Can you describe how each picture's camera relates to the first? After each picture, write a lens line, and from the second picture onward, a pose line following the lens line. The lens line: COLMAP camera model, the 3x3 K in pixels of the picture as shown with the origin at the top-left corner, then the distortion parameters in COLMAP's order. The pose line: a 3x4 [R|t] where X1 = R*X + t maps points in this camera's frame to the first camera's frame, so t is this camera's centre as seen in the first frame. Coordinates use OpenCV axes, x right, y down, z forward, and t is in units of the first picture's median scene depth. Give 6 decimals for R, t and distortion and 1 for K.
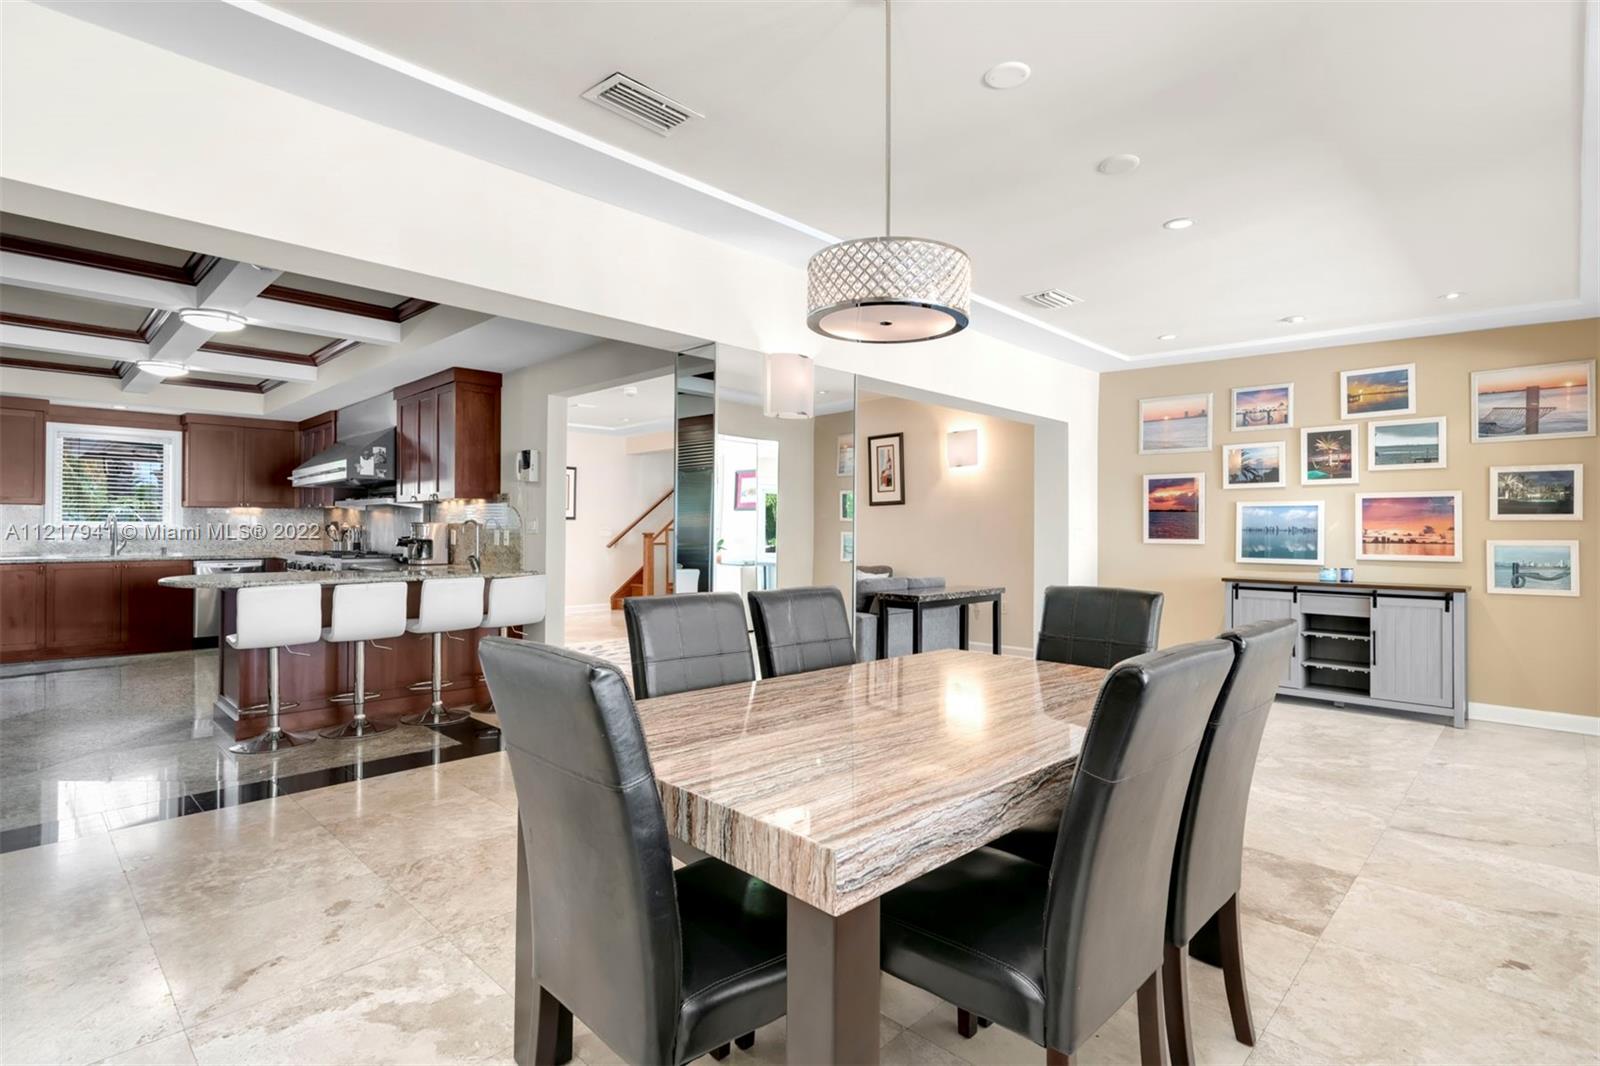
lens RADIAL K [[781.7, 0, 800.0], [0, 781.7, 533.0], [0, 0, 1]] dist [-0.001130, -0.000128]
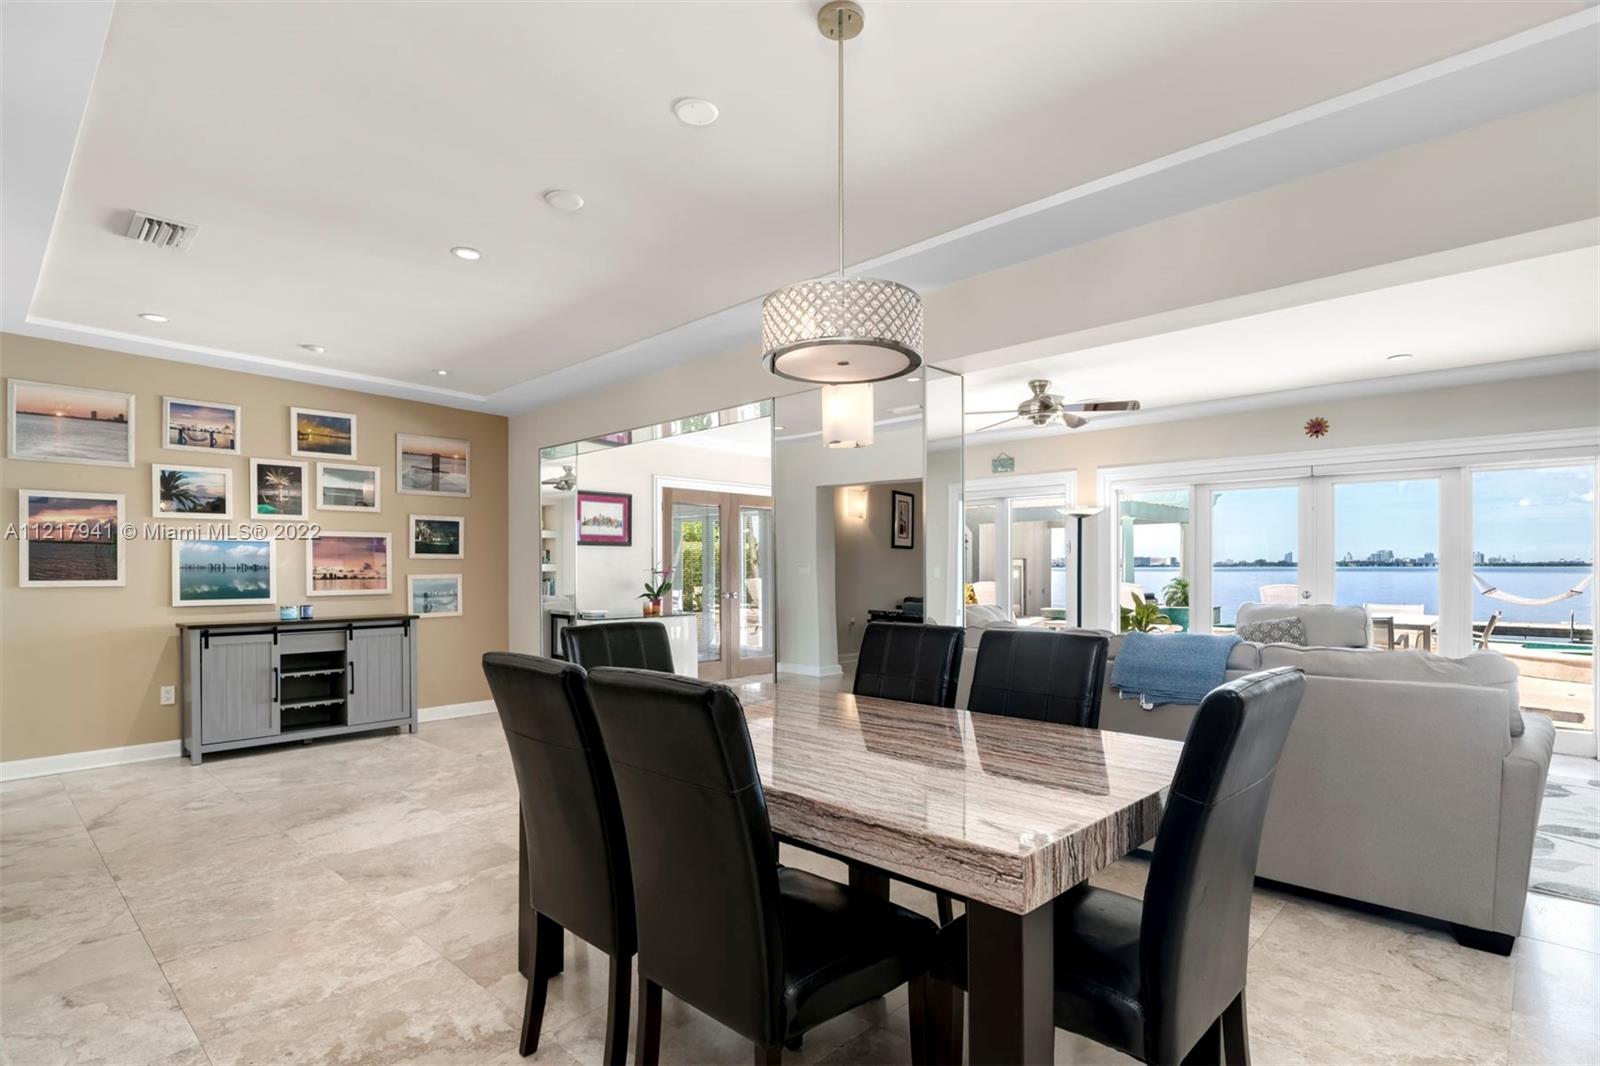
lens RADIAL K [[795.7, 0, 799.2], [0, 795.7, 577.1], [0, 0, 1]] dist [-0.000270, -0.000109]
pose [[-0.023624, -0.019058, 0.999539, -0.336139], [0.006593, 0.999794, 0.019218, -0.006312], [-0.999699, 0.007044, -0.023493, 0.388671]]
